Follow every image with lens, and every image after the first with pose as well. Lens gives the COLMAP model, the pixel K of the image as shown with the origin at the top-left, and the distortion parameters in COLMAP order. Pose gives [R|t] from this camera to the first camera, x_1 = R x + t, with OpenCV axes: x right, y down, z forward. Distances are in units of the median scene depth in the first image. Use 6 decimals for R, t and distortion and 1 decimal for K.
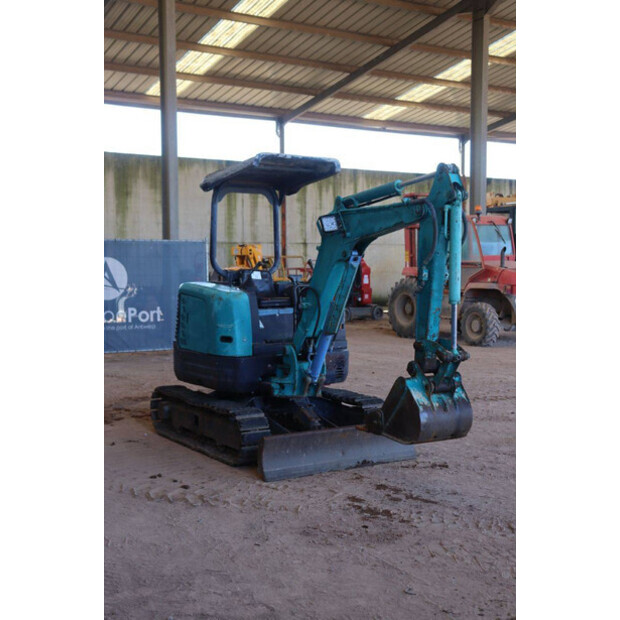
lens RADIAL K [[870.5, 0, 313.8], [0, 870.5, 312.7], [0, 0, 1]] dist [0.063028, 0.000000]
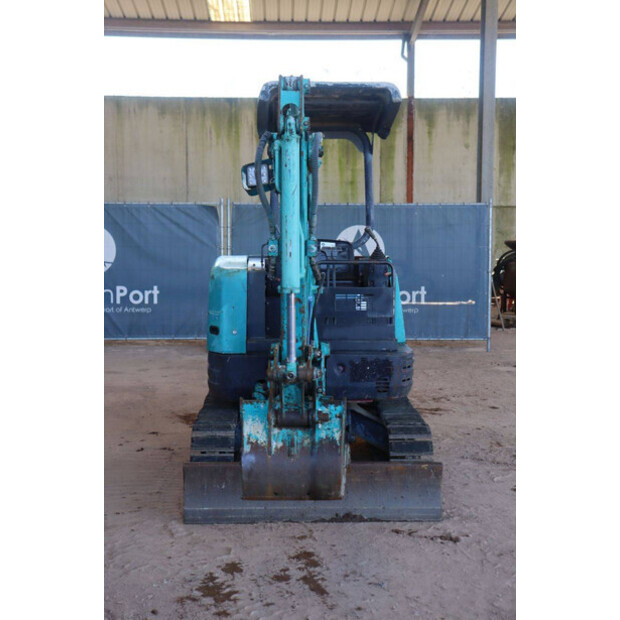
lens RADIAL K [[1009.5, 0, 304.7], [0, 1009.5, 305.1], [0, 0, 1]] dist [0.157540, 0.000000]
pose [[0.856840, 0.037015, -0.514252, 0.440851], [-0.029732, 0.999307, 0.022389, -0.014603], [0.514724, -0.003894, 0.857347, 0.284017]]
